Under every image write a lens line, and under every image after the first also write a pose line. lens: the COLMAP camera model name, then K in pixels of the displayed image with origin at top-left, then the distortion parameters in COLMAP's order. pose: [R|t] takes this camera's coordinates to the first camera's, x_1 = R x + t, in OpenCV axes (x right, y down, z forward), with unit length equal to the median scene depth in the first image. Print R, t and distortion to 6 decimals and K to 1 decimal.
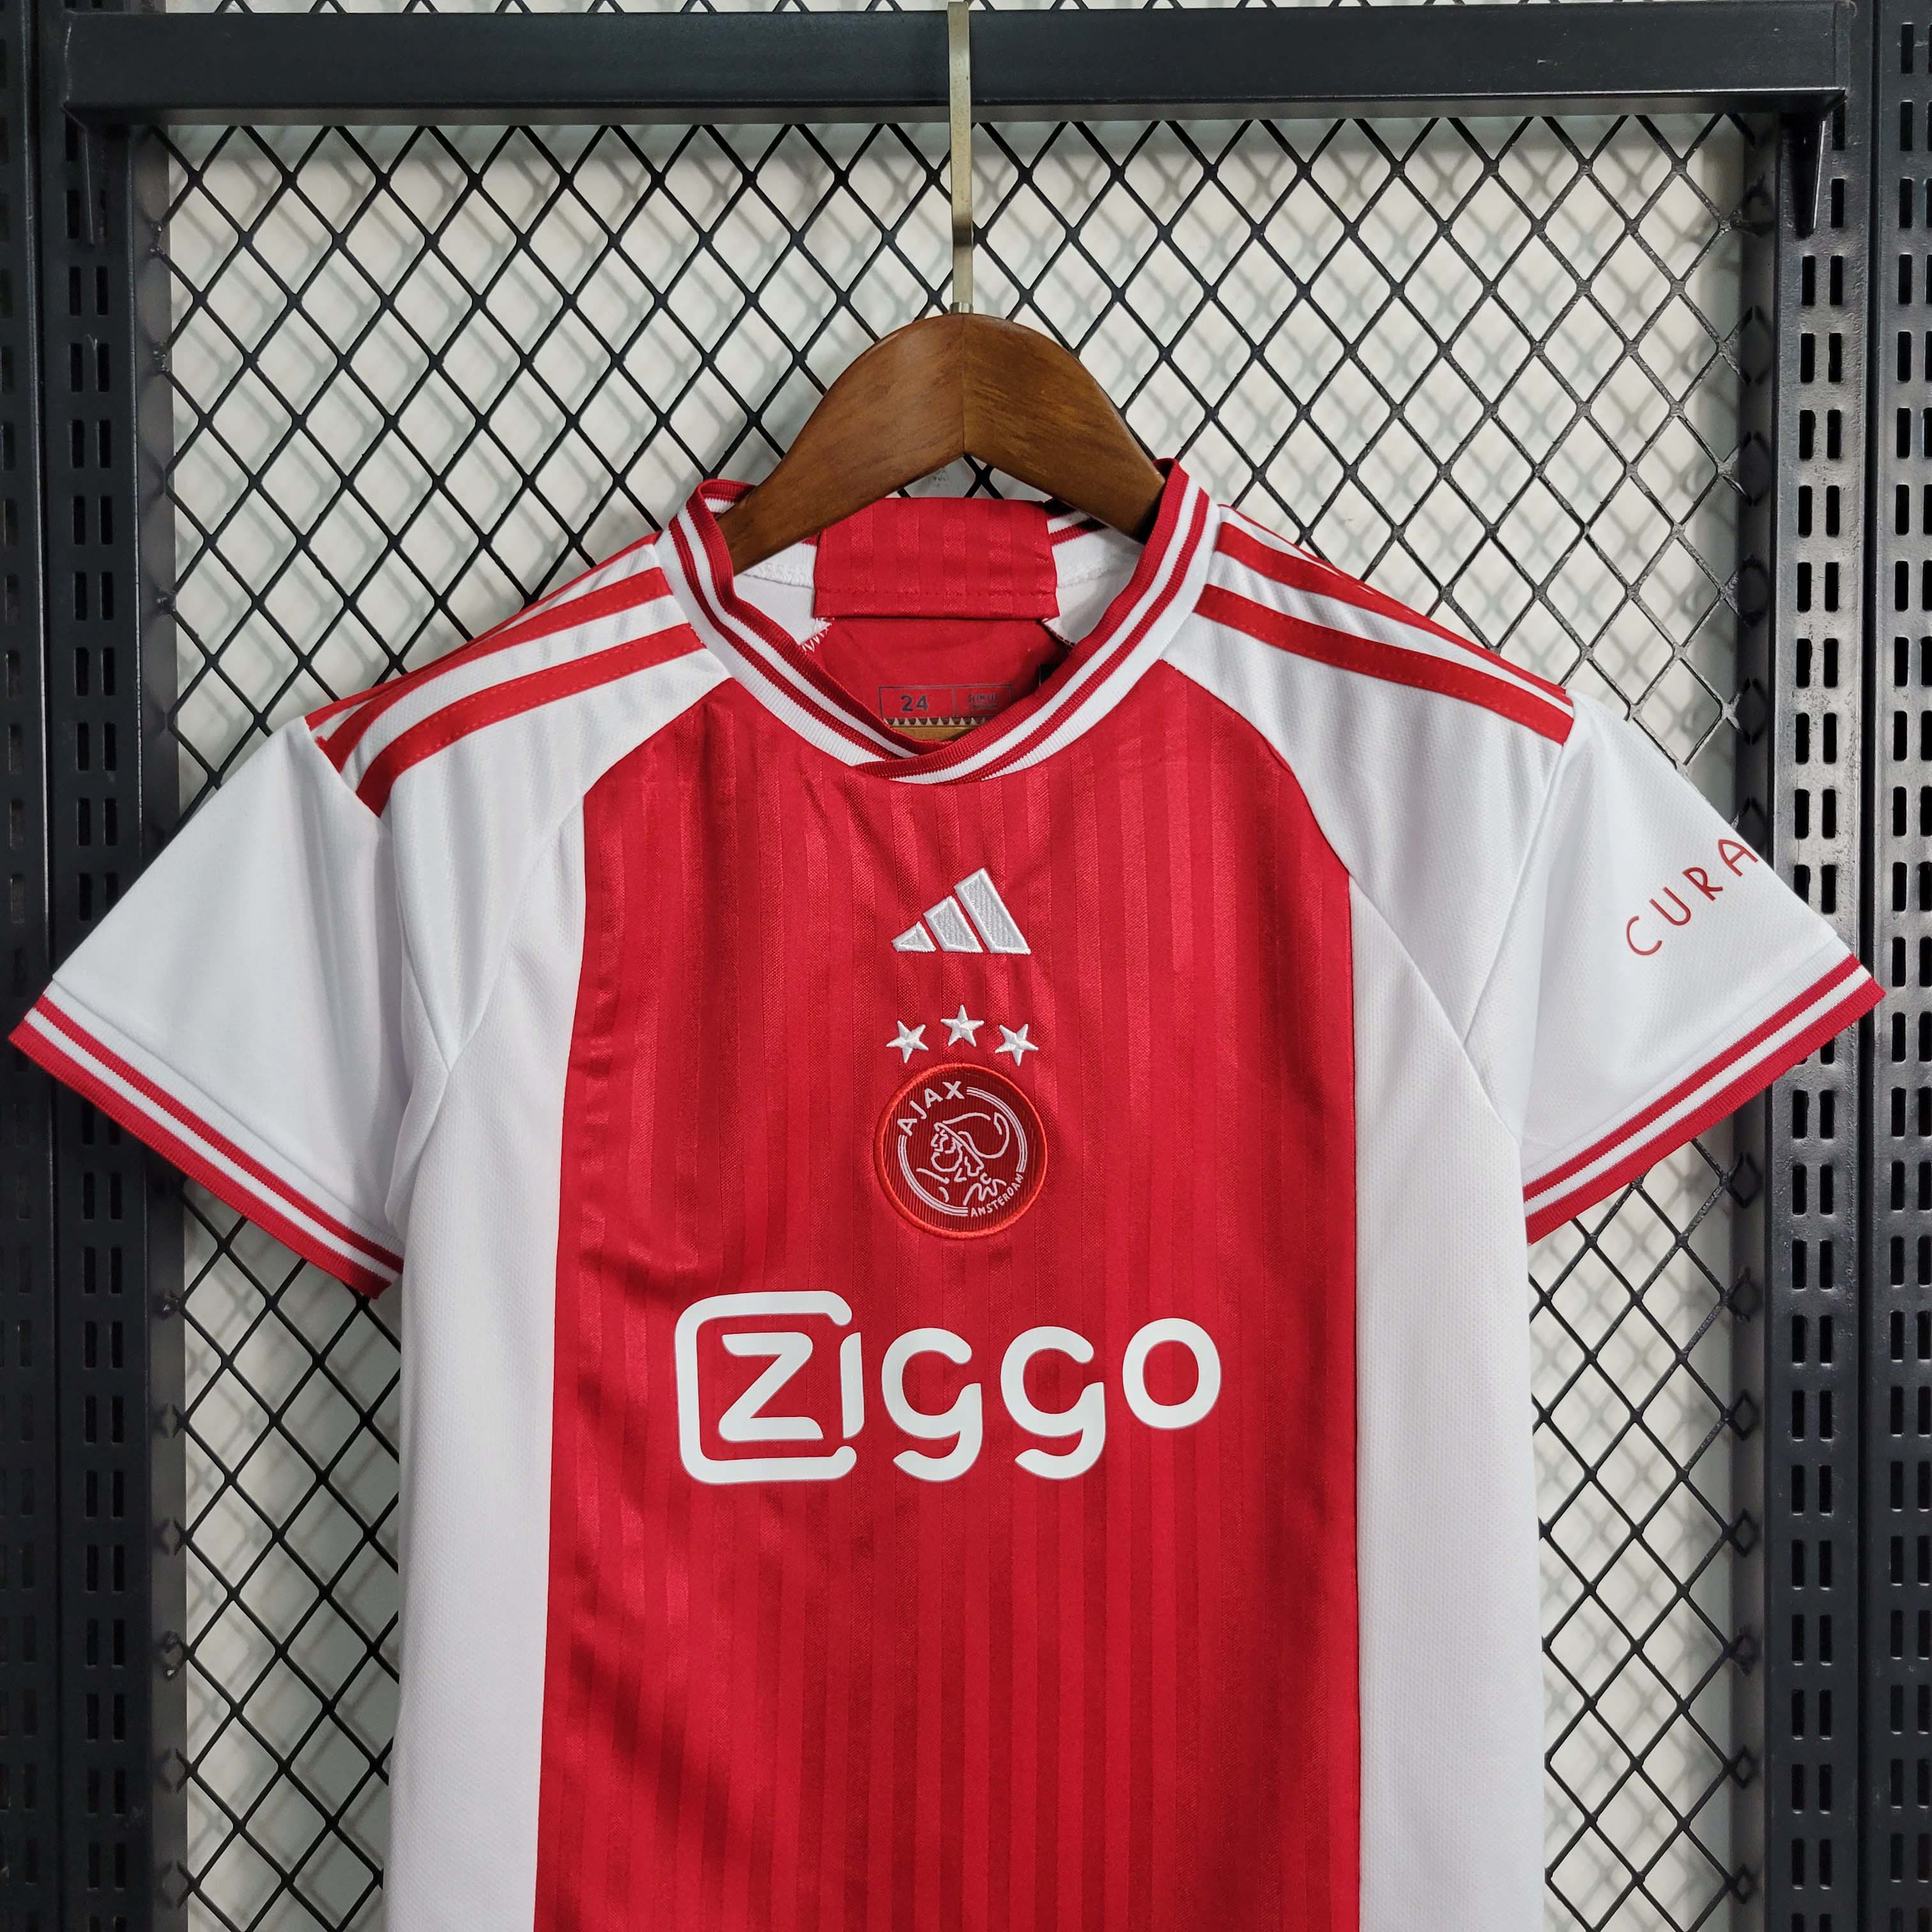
lens RADIAL K [[2048.4, 0, 964.0], [0, 2048.4, 985.2], [0, 0, 1]] dist [0.023711, 0.000000]
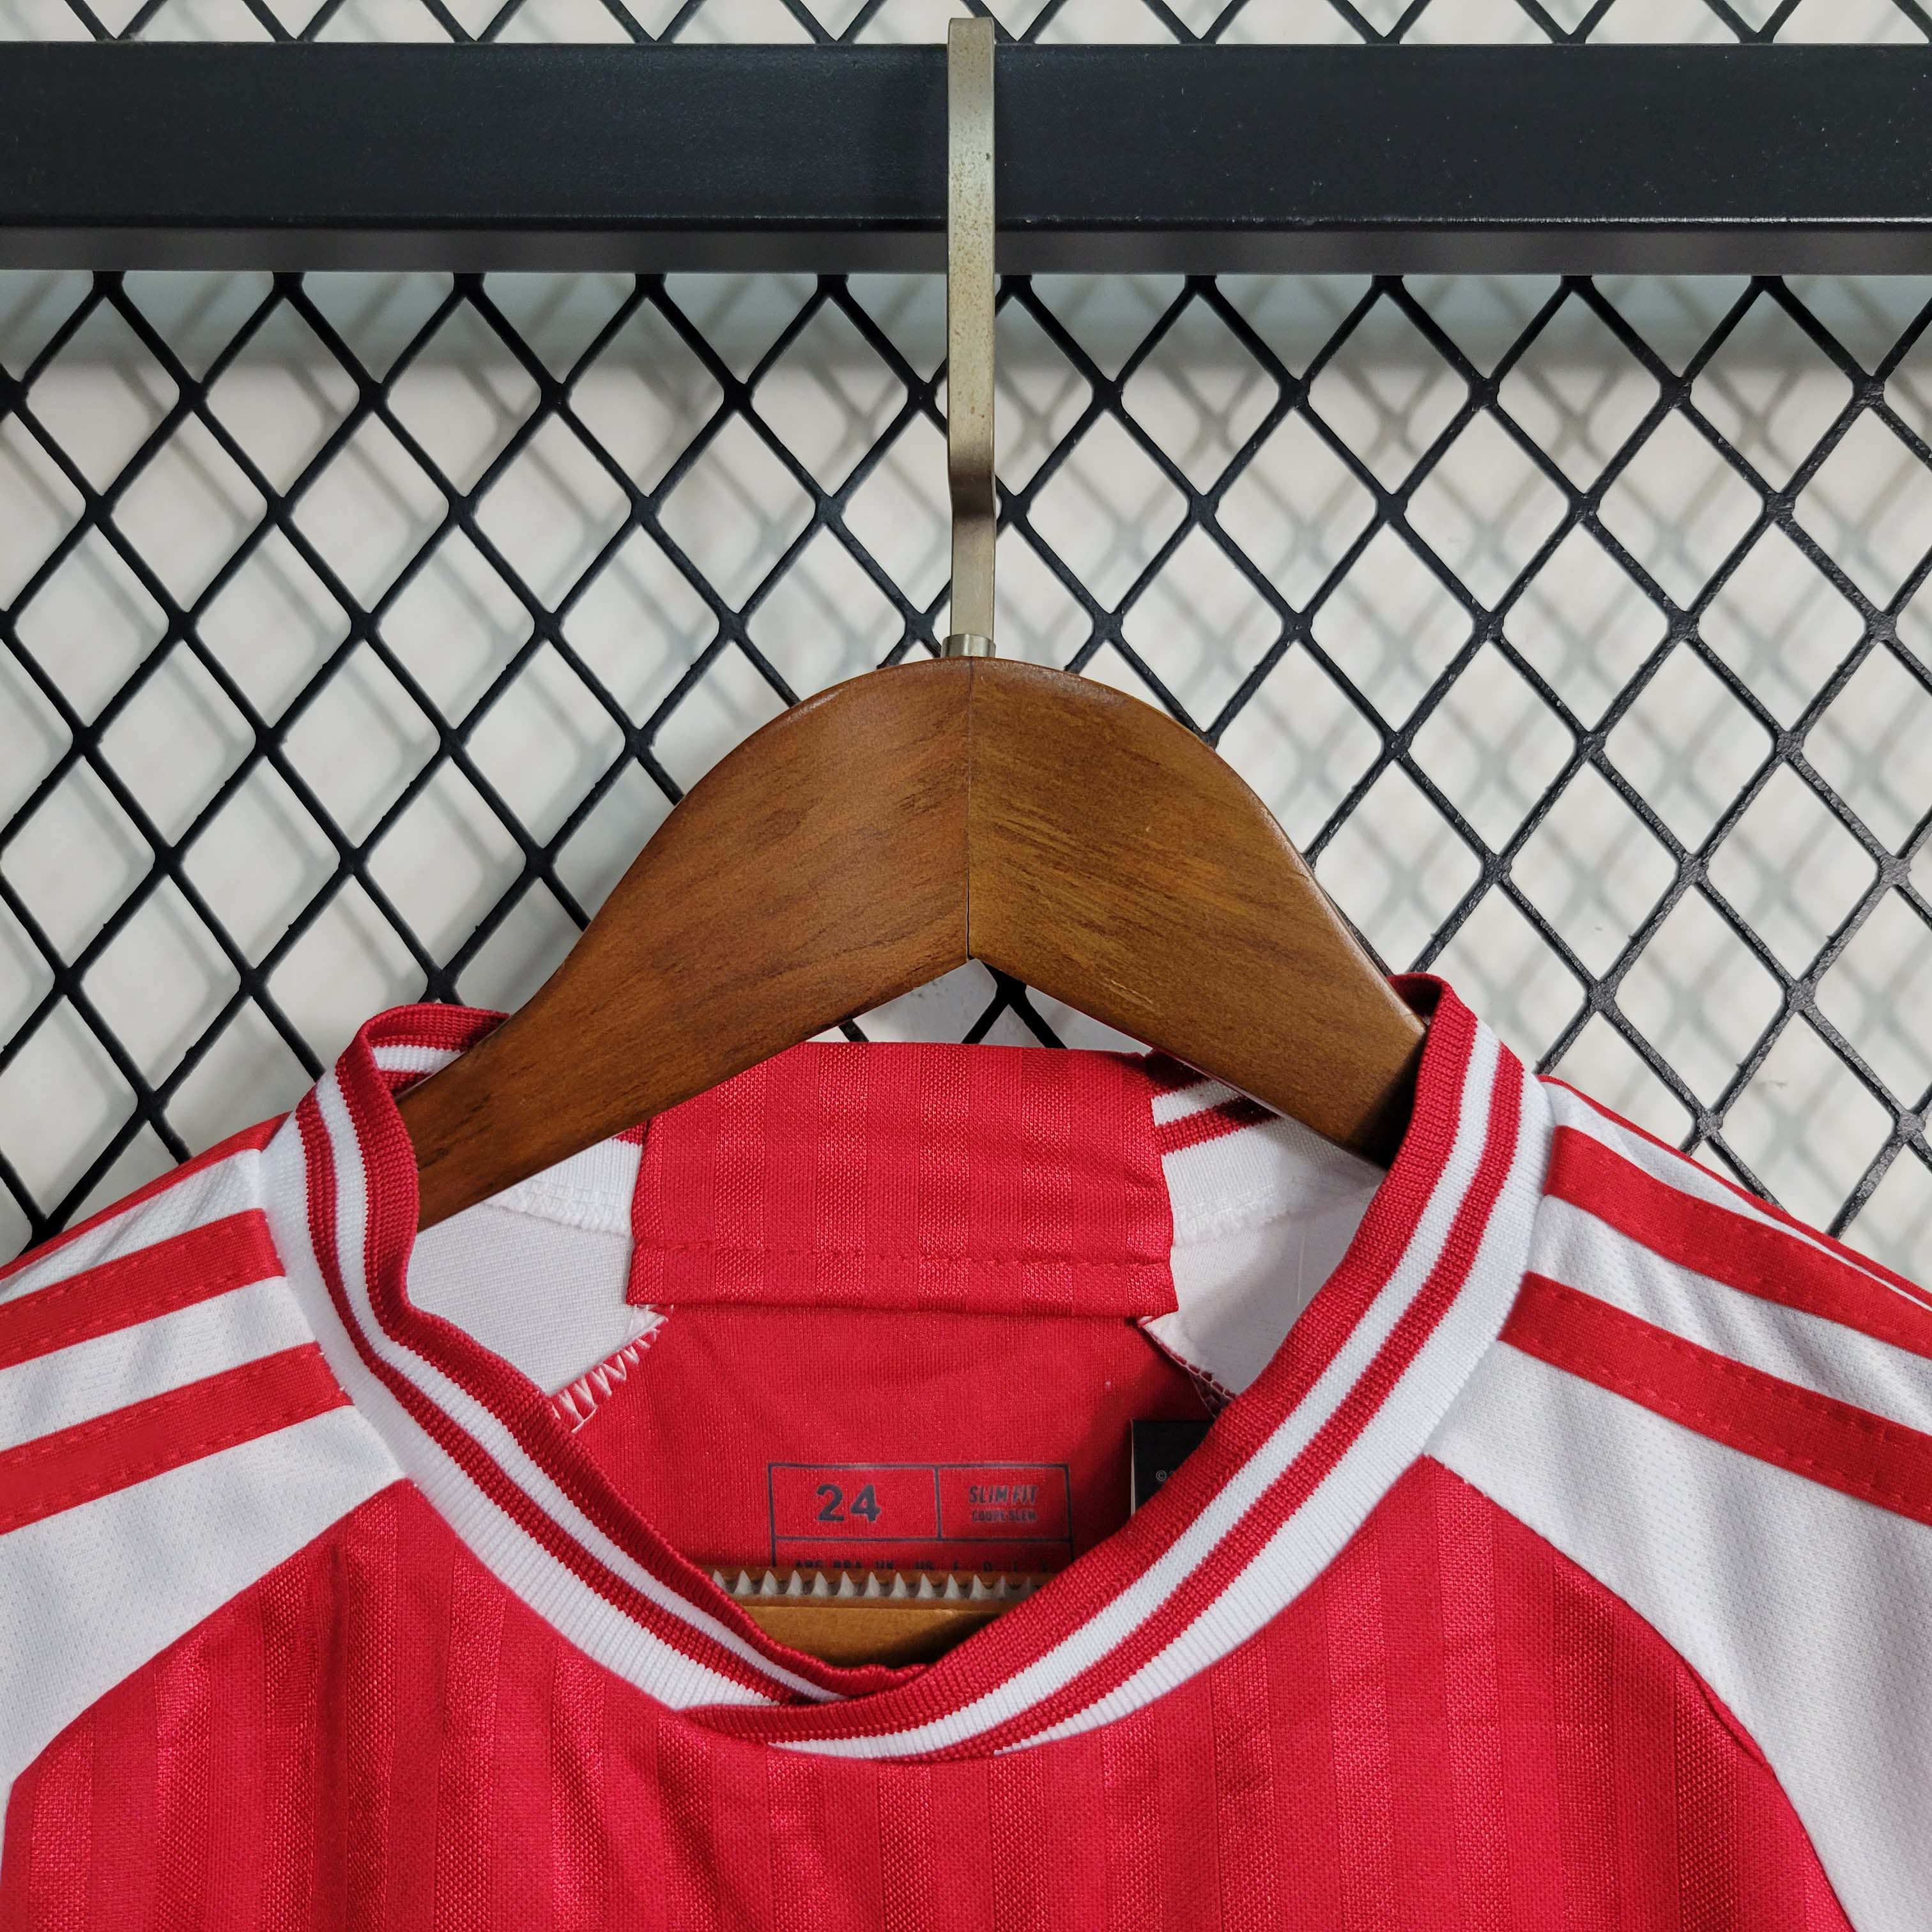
lens RADIAL K [[2048.4, 0, 983.3], [0, 2048.4, 966.1], [0, 0, 1]] dist [0.023711, 0.000000]
pose [[0.999770, 0.015759, -0.014524, 0.009907], [-0.017981, 0.985554, -0.168403, -0.184326], [0.011661, 0.168625, 0.985611, 0.566019]]
